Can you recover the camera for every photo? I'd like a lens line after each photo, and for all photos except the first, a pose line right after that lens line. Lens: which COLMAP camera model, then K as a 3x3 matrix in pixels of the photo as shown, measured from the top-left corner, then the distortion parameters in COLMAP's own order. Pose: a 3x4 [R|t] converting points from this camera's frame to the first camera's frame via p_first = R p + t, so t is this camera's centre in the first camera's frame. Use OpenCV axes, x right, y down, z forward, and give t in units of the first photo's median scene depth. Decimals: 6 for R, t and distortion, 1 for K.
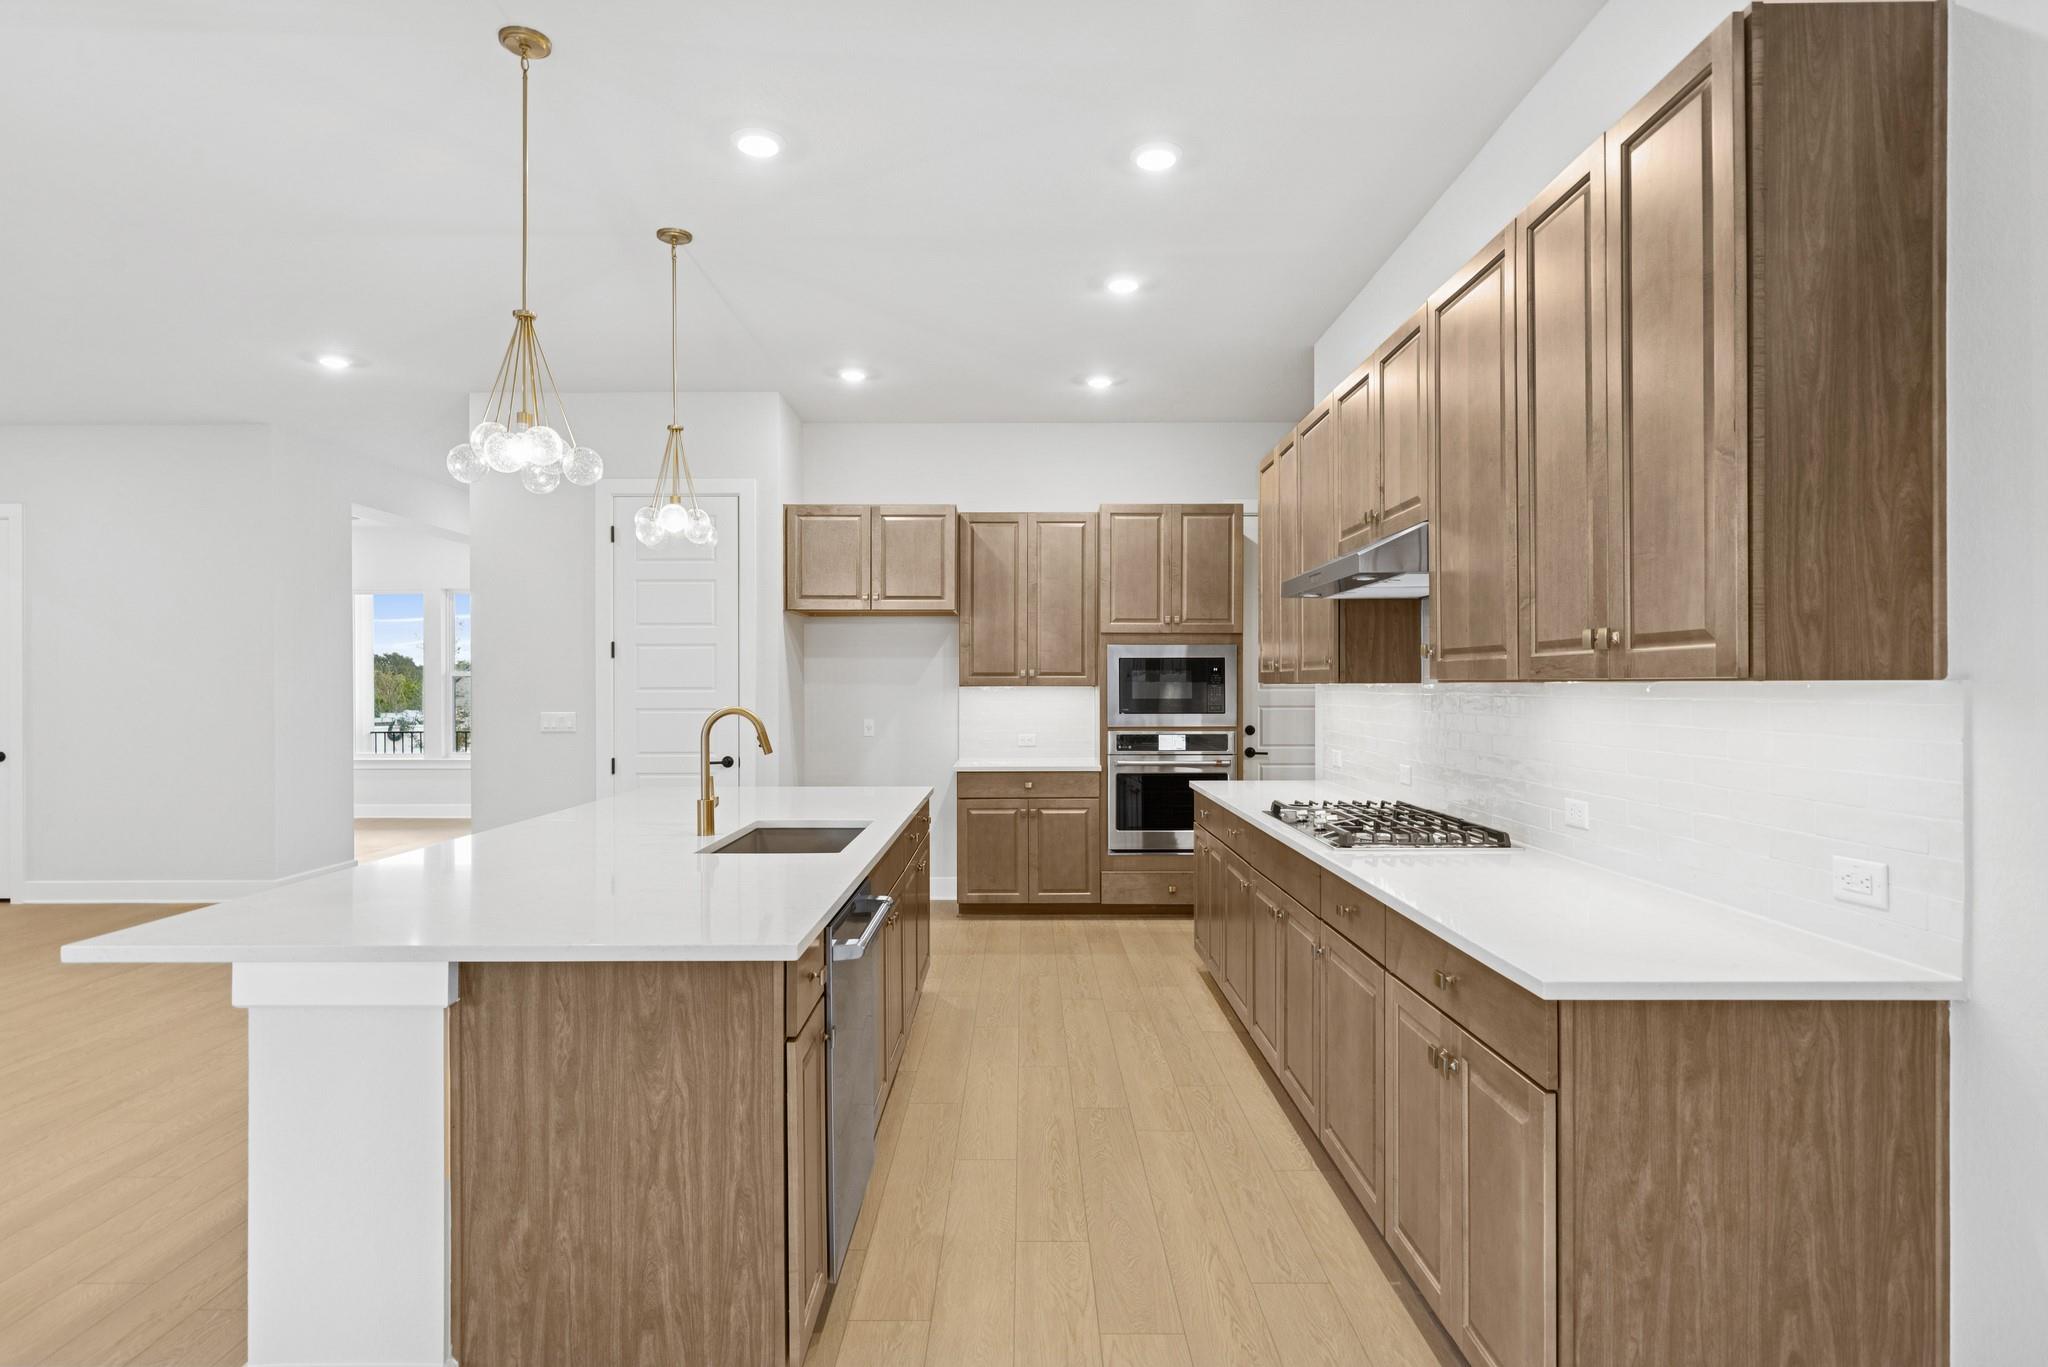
lens RADIAL K [[1089.9, 0, 1024.0], [0, 1089.9, 683.5], [0, 0, 1]] dist [0.000269, -0.000175]
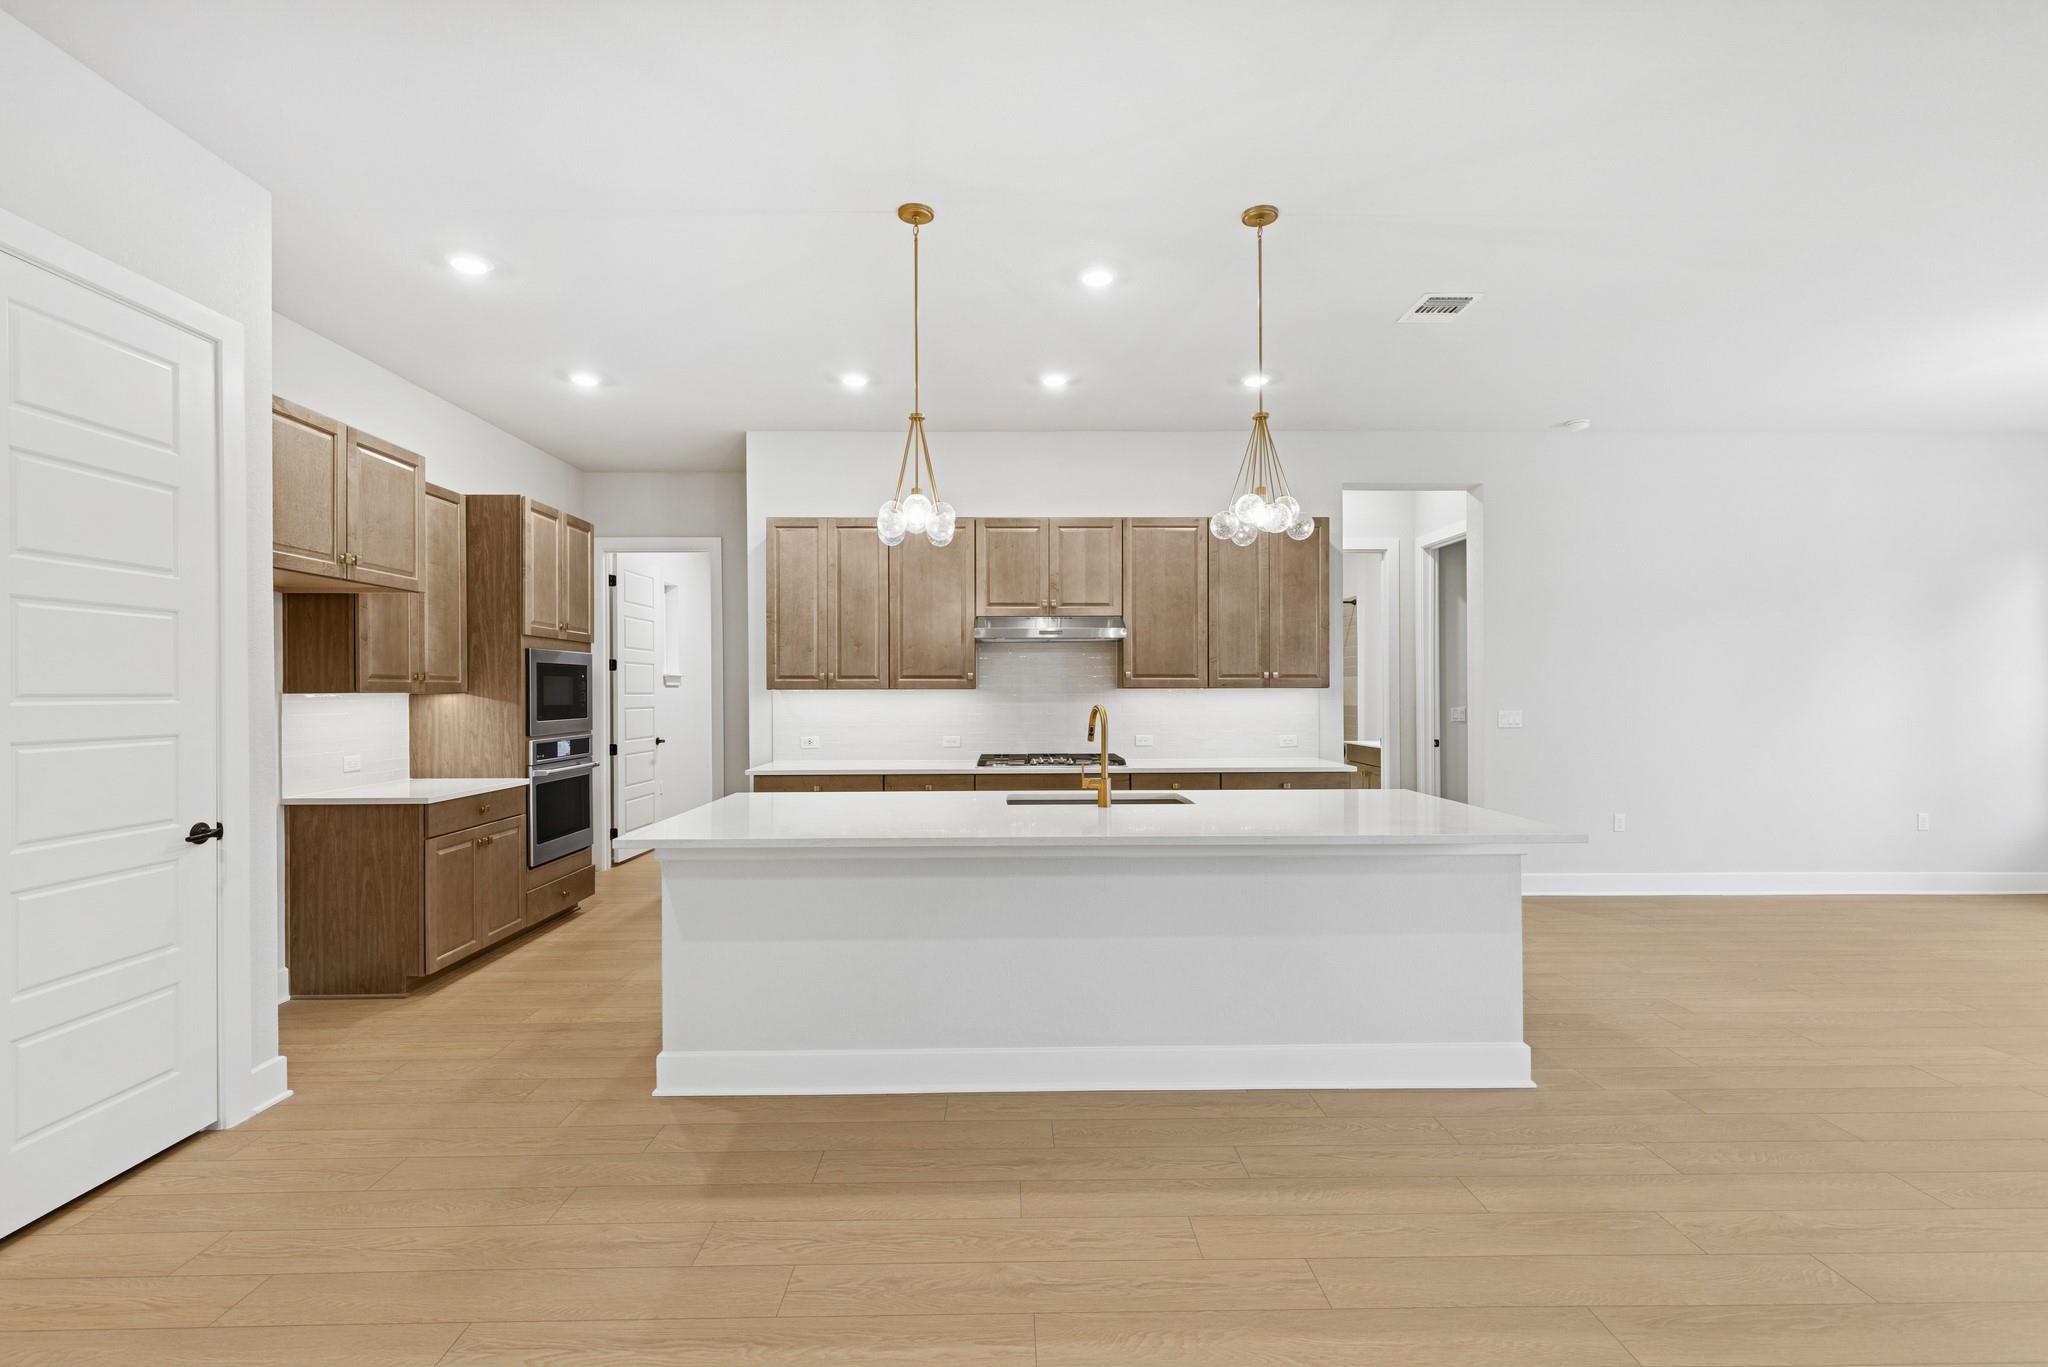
lens RADIAL K [[922.5, 0, 1018.0], [0, 922.5, 686.1], [0, 0, 1]] dist [0.007678, -0.000416]
pose [[-0.015157, 0.007556, 0.999857, -0.965474], [0.002342, 0.999969, -0.007522, 0.005436], [-0.999882, 0.002228, -0.015174, 0.799300]]
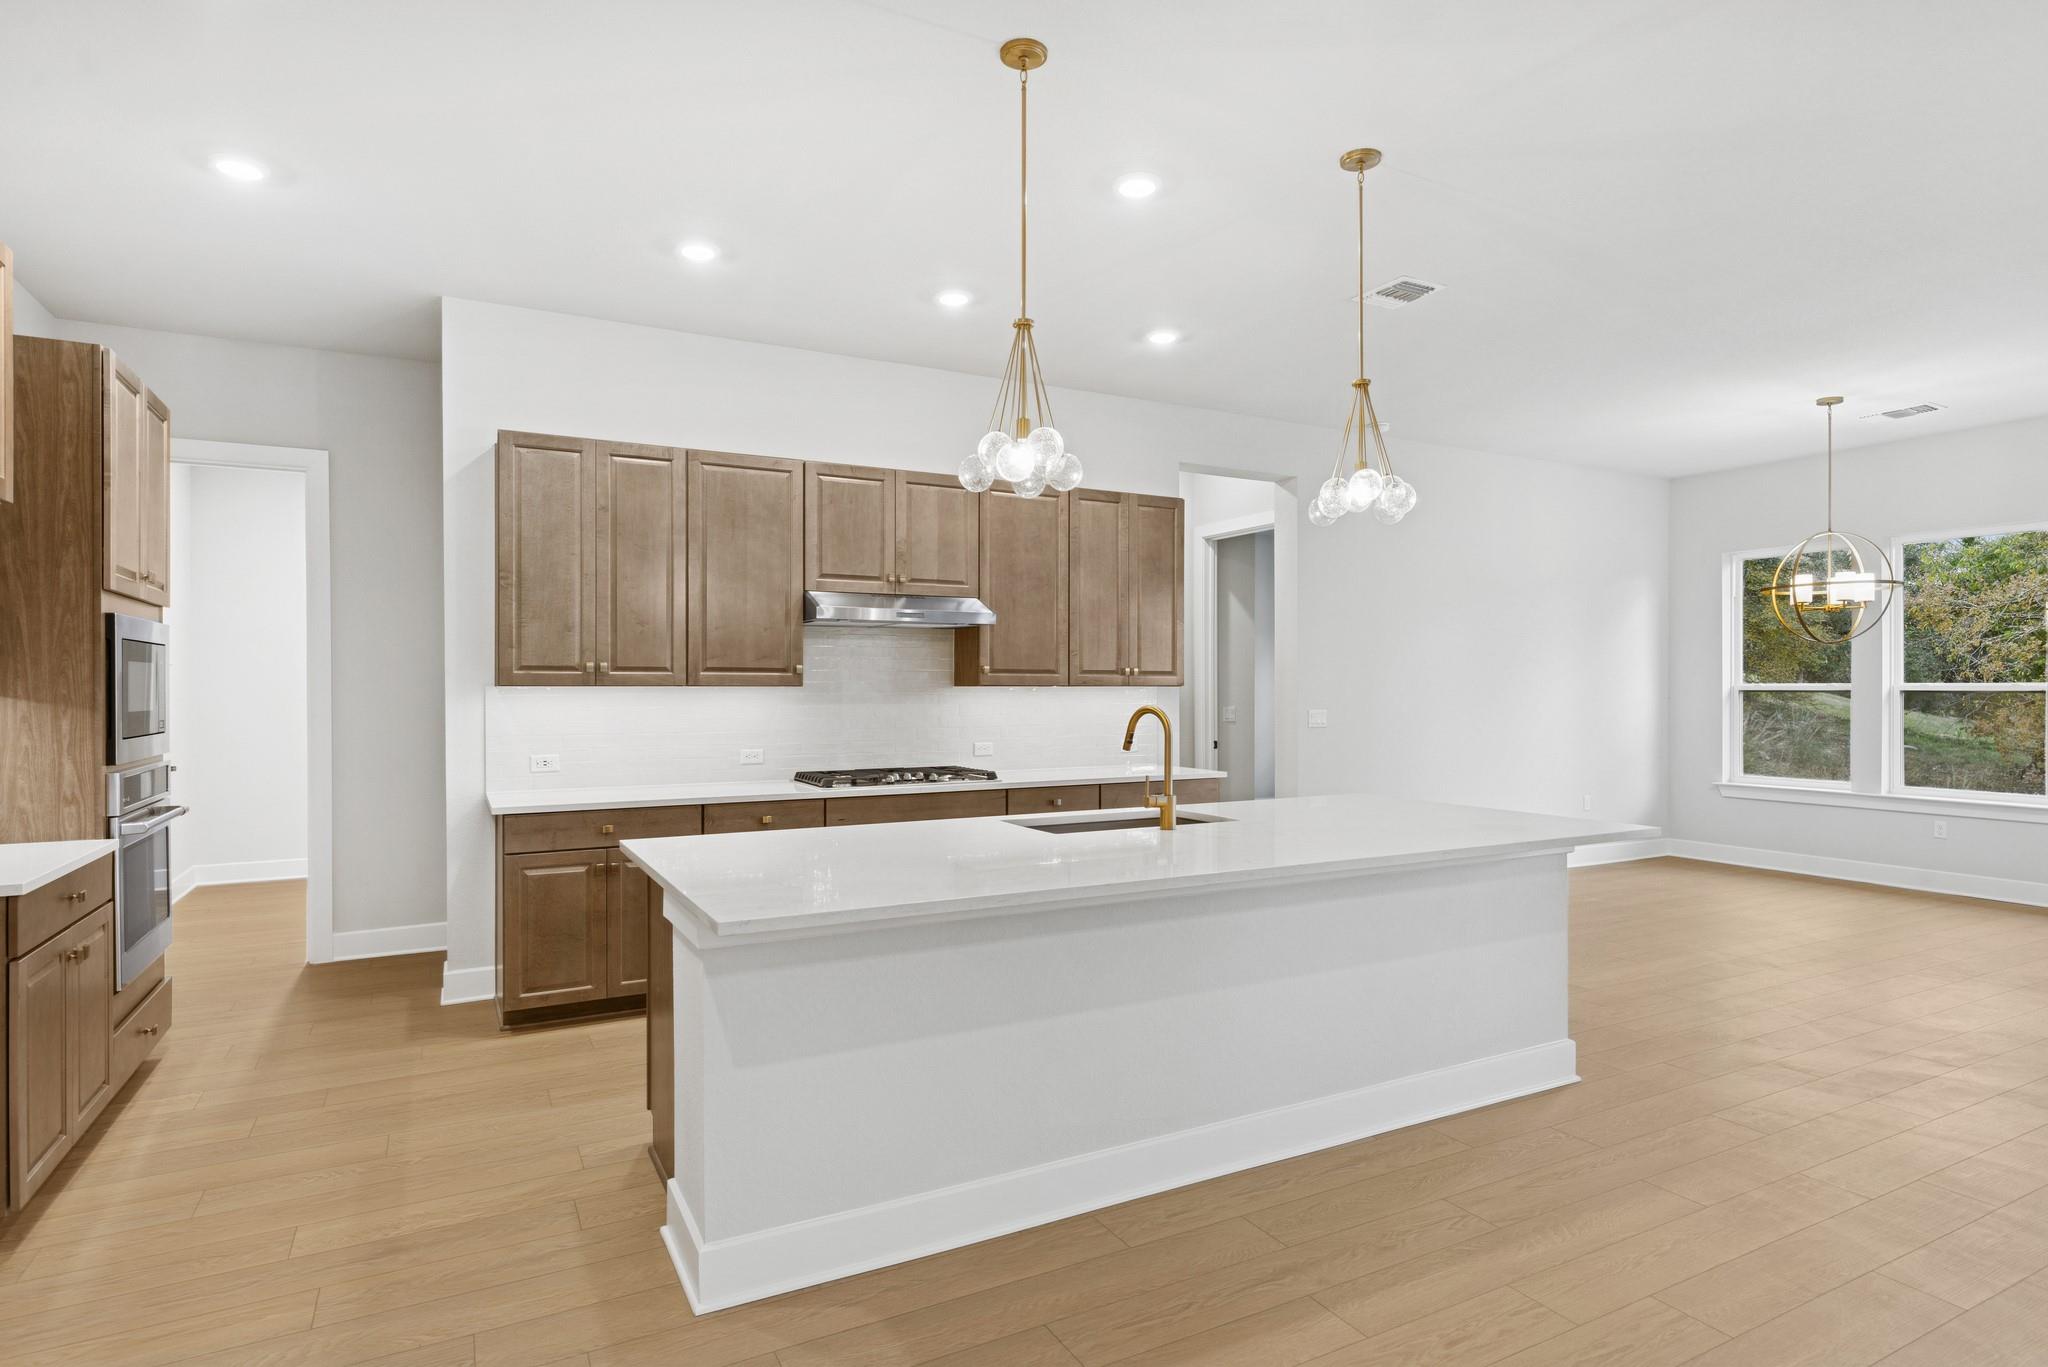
lens RADIAL K [[1089.9, 0, 1024.0], [0, 1089.9, 683.5], [0, 0, 1]] dist [0.000269, -0.000175]
pose [[-0.469166, 0.007356, 0.883079, -0.816116], [0.001655, 0.999971, -0.007450, 0.005703], [-0.883108, -0.002034, -0.469165, 1.150021]]
